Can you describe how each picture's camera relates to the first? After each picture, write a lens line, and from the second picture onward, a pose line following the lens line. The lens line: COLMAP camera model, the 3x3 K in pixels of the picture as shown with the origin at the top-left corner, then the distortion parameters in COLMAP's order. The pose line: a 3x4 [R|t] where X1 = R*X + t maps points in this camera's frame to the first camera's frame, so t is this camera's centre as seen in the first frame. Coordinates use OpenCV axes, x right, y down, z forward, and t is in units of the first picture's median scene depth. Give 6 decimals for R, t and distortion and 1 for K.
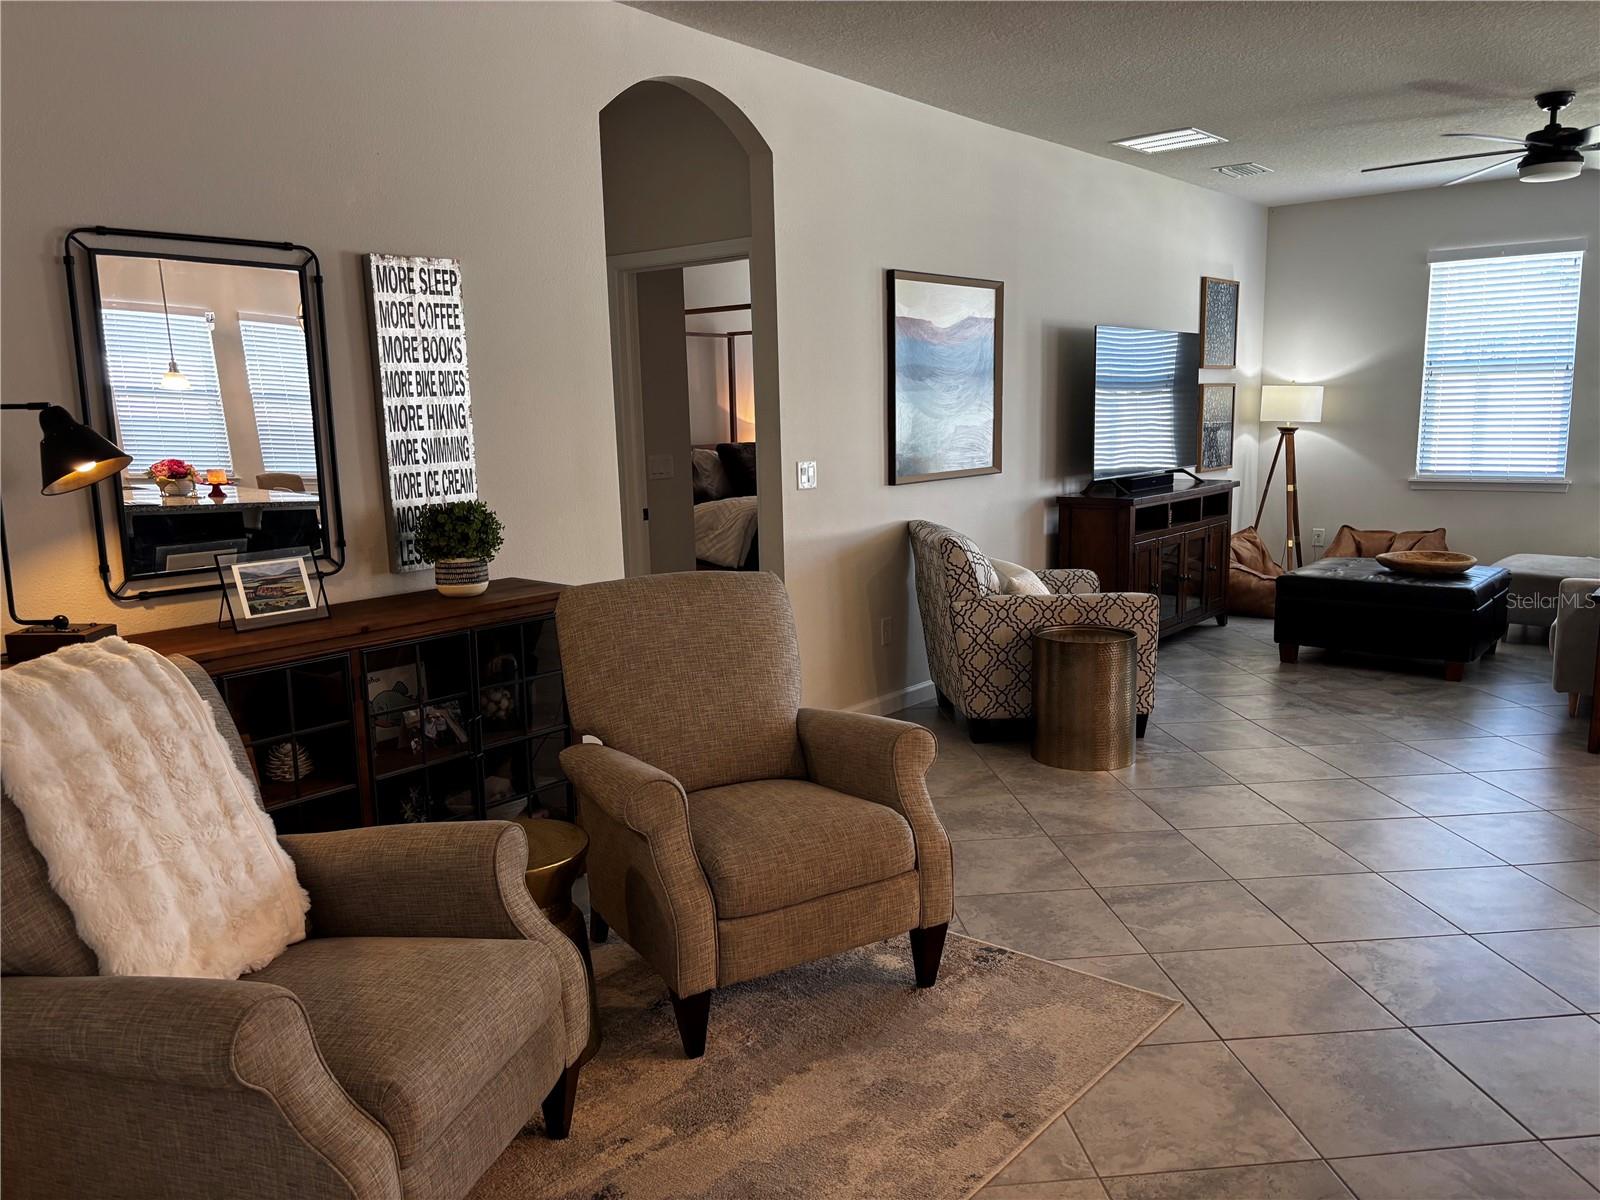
lens RADIAL K [[1196.4, 0, 796.7], [0, 1196.4, 608.9], [0, 0, 1]] dist [0.054547, -0.063580]
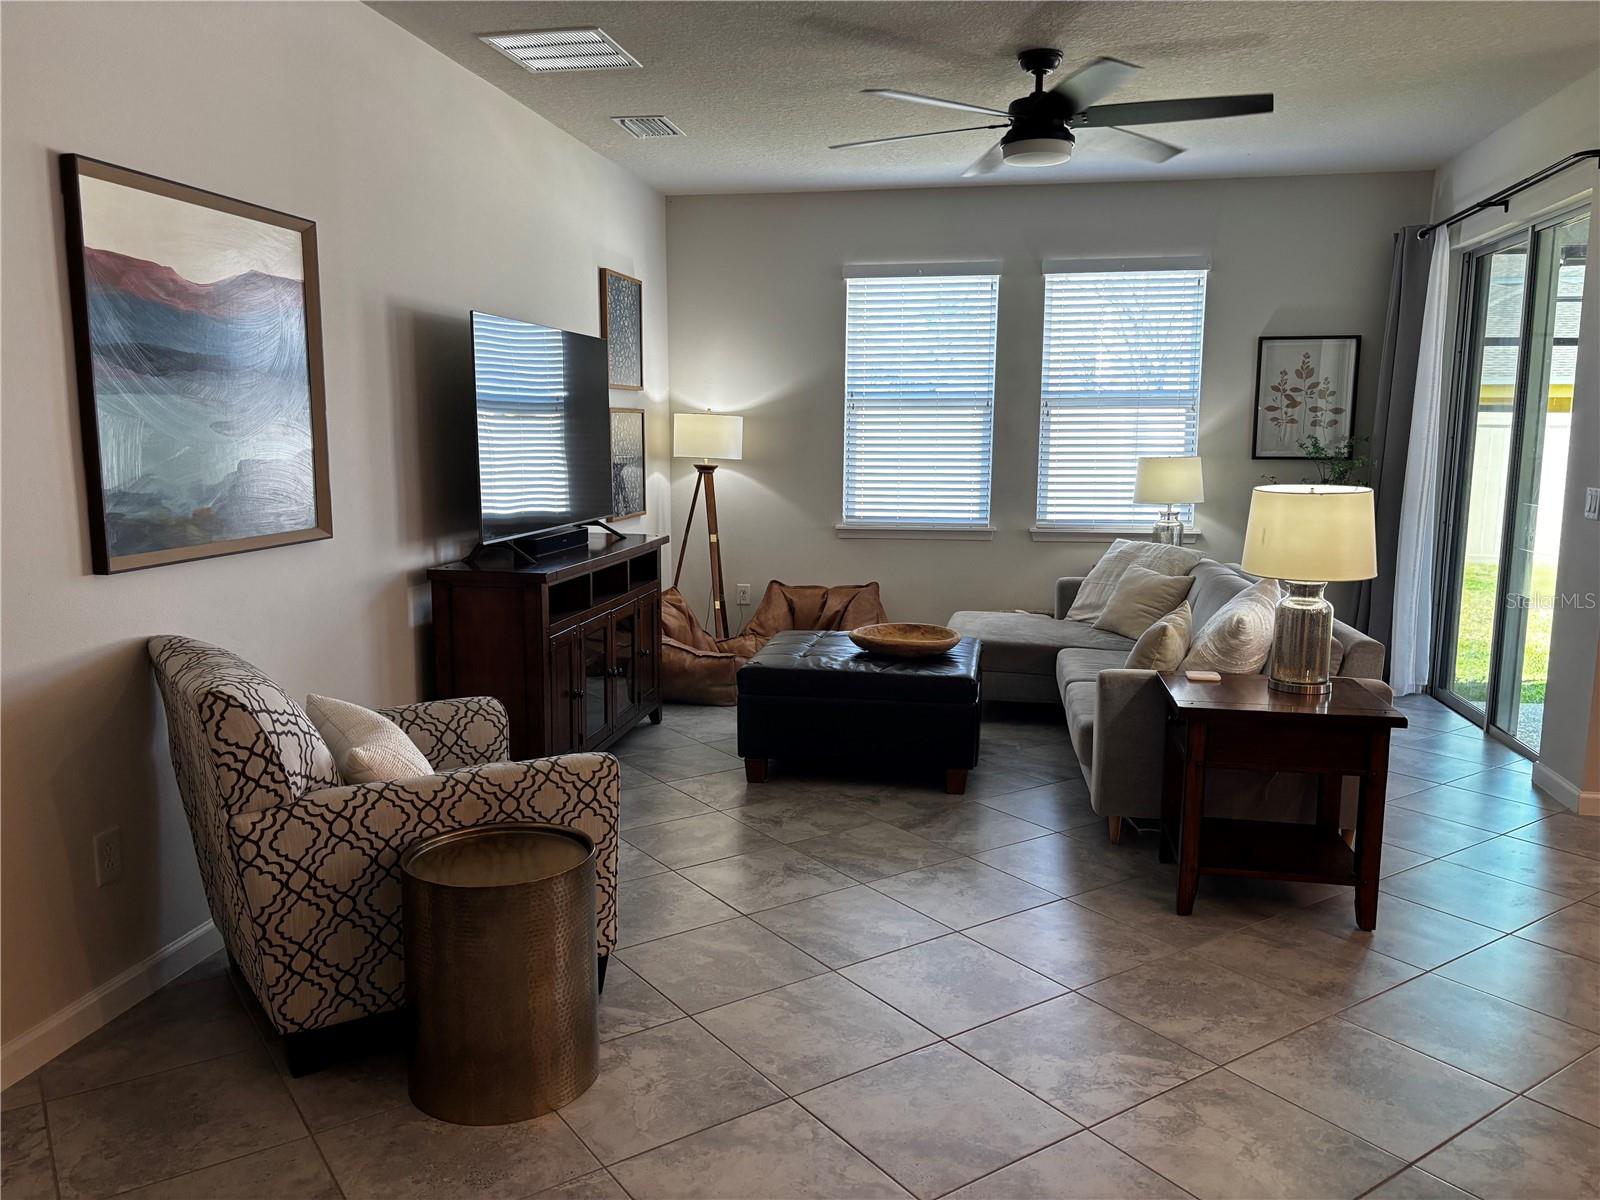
lens RADIAL K [[1196.4, 0, 798.6], [0, 1196.4, 602.4], [0, 0, 1]] dist [0.054547, -0.063580]
pose [[0.867988, -0.047355, 0.494321, 0.075301], [0.060014, 0.998150, -0.009758, -0.063278], [-0.492945, 0.038136, 0.869224, 0.367994]]
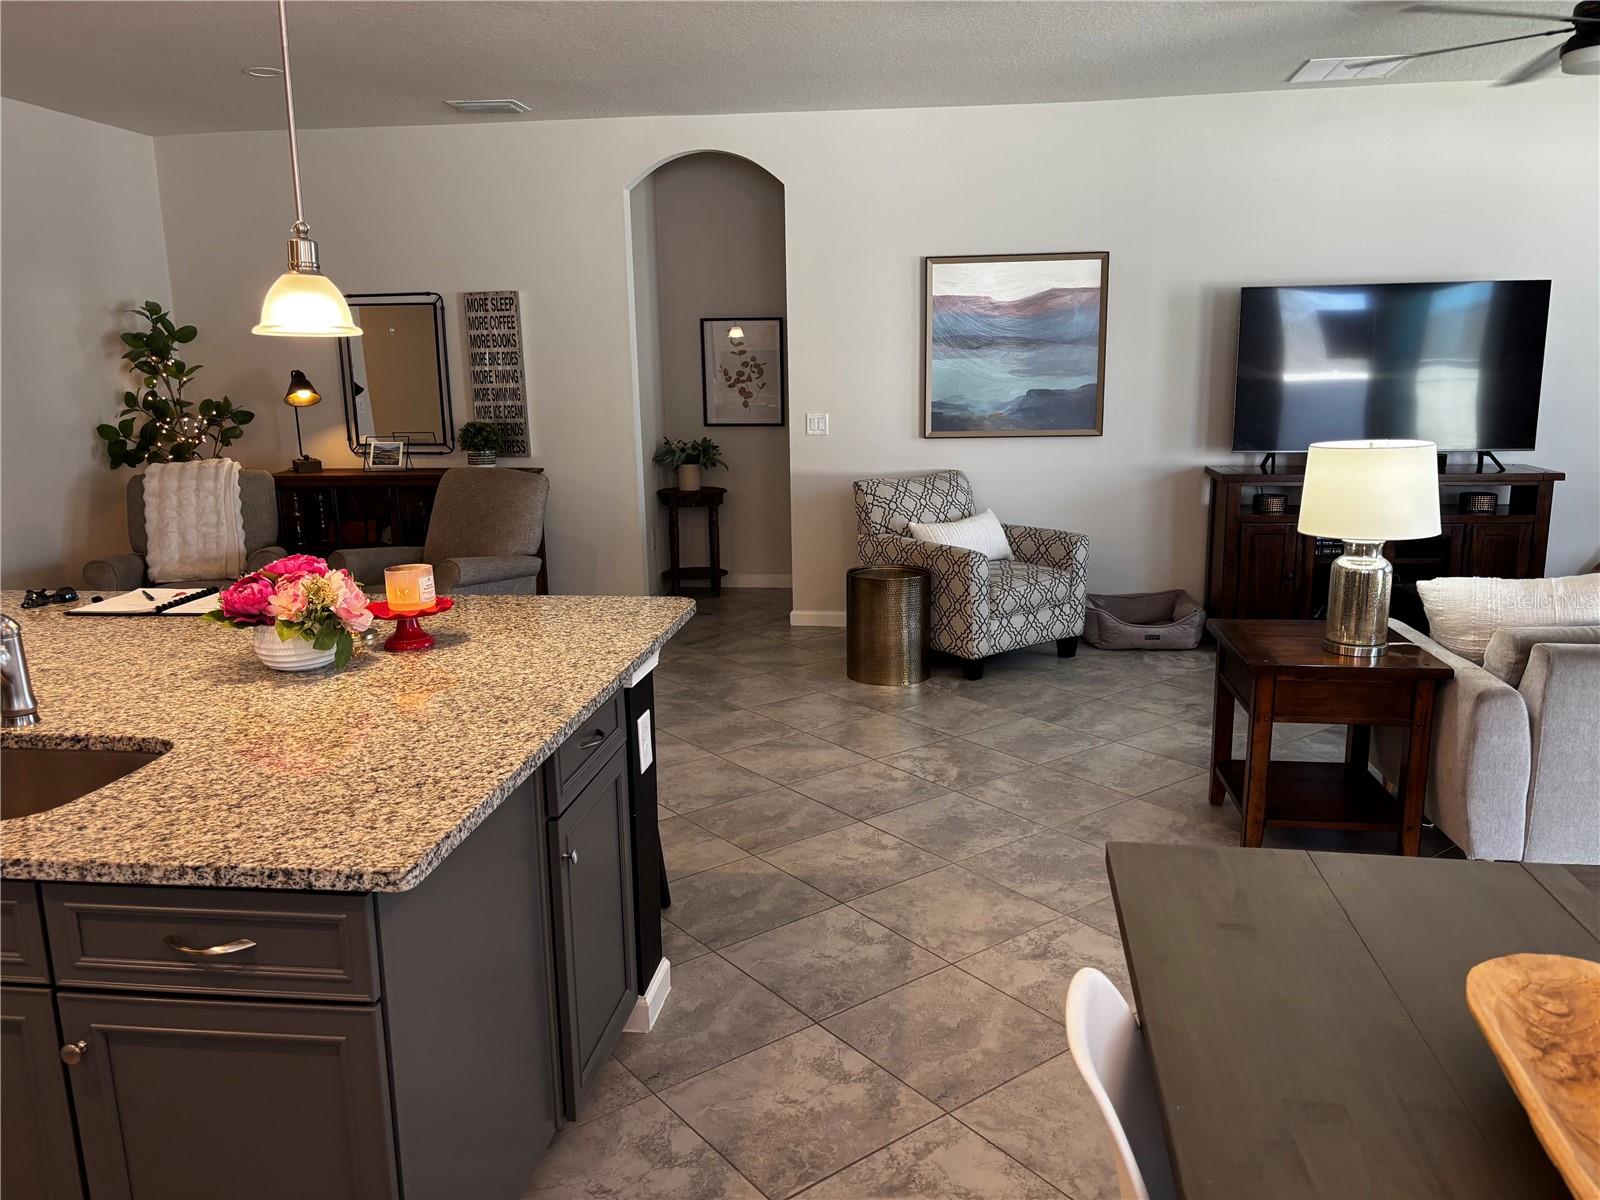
lens RADIAL K [[1196.4, 0, 805.5], [0, 1196.4, 607.6], [0, 0, 1]] dist [0.054547, -0.063580]
pose [[0.540193, 0.187778, -0.820324, 0.939998], [-0.138569, 0.981329, 0.133384, -0.072971], [0.830054, 0.041619, 0.556128, 0.218750]]
